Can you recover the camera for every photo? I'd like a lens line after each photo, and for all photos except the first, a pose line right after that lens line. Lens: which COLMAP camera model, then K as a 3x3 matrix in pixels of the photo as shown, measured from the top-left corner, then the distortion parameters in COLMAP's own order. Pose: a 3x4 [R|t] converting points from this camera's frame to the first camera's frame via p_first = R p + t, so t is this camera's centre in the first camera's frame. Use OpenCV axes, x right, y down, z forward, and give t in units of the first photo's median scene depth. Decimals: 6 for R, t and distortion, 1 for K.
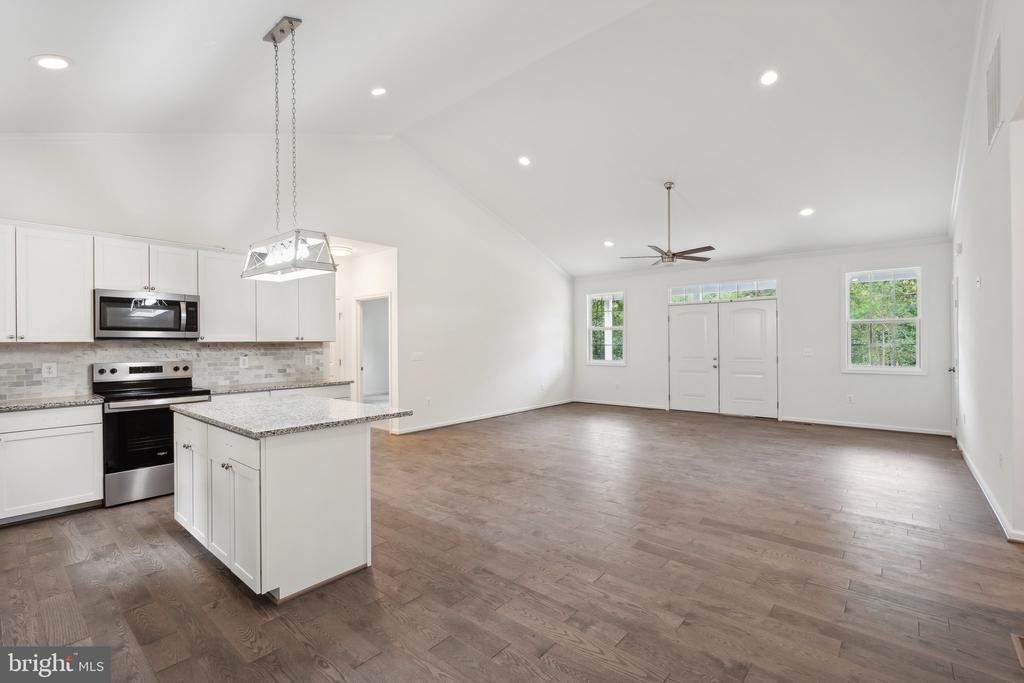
lens RADIAL K [[456.6, 0, 513.2], [0, 456.6, 341.3], [0, 0, 1]] dist [-0.005106, 0.000400]
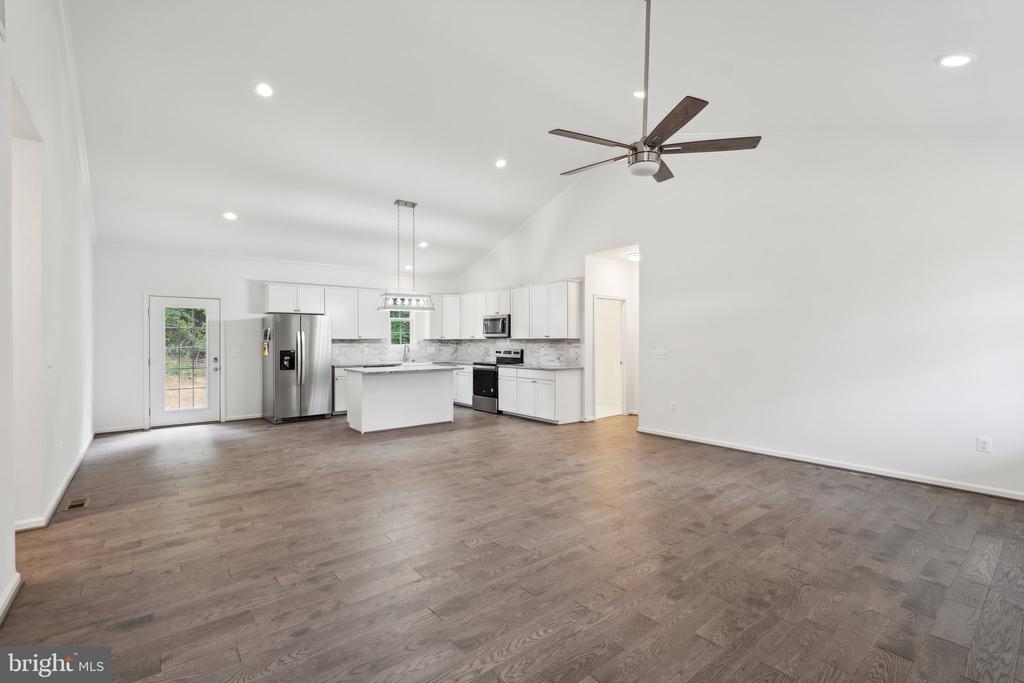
lens RADIAL K [[456.6, 0, 505.7], [0, 456.6, 342.0], [0, 0, 1]] dist [-0.005106, 0.000400]
pose [[-0.192704, 0.010168, -0.981204, 1.188984], [0.005914, 0.999940, 0.009201, -0.002531], [0.981239, -0.004030, -0.192753, 1.393142]]
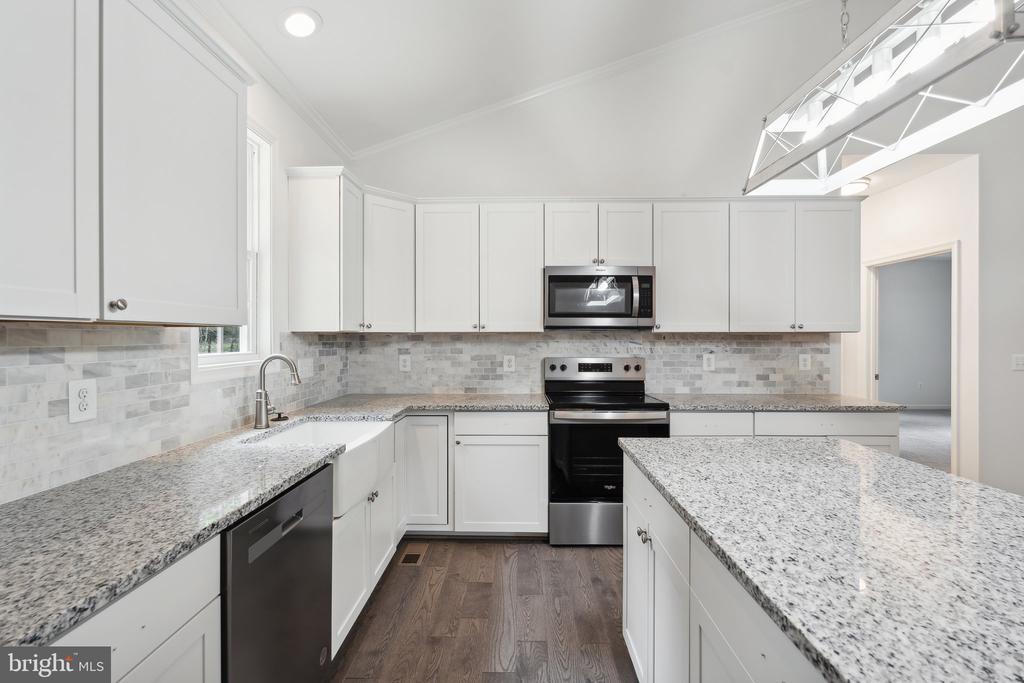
lens RADIAL K [[456.6, 0, 511.2], [0, 456.6, 343.8], [0, 0, 1]] dist [-0.005106, 0.000400]
pose [[0.633255, 0.017115, -0.773754, -0.290768], [-0.001487, 0.999781, 0.020898, 0.004989], [0.773942, -0.012083, 0.633141, 0.391102]]
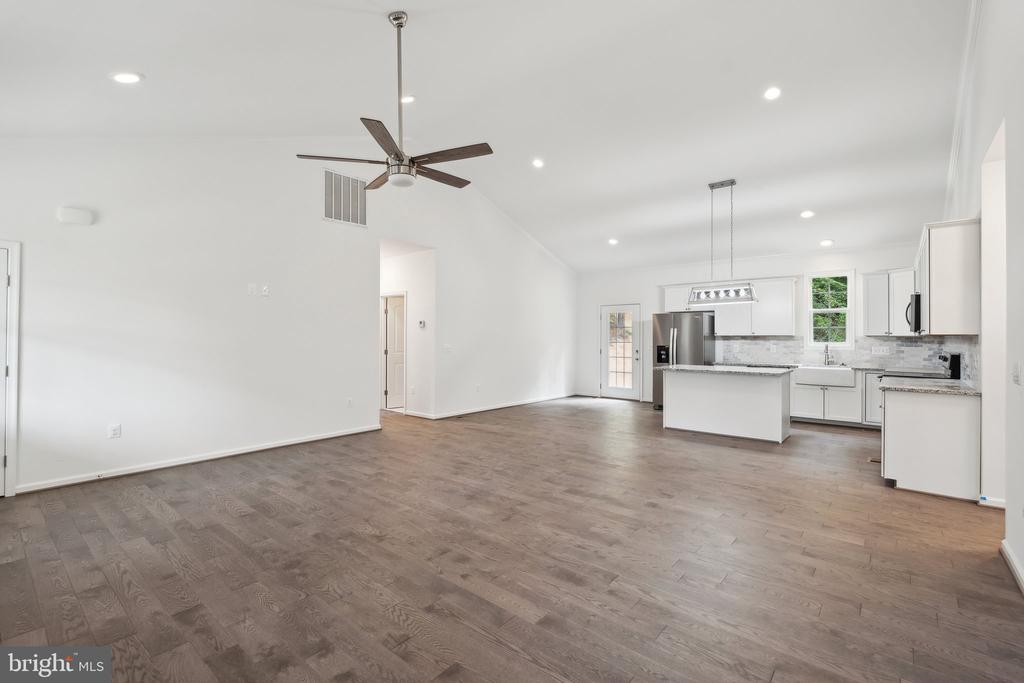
lens RADIAL K [[456.6, 0, 511.9], [0, 456.6, 335.7], [0, 0, 1]] dist [-0.005106, 0.000400]
pose [[-0.999987, 0.004705, -0.001989, 0.315461], [0.004714, 0.999978, -0.004602, 0.003407], [0.001967, -0.004611, -0.999987, 2.195016]]
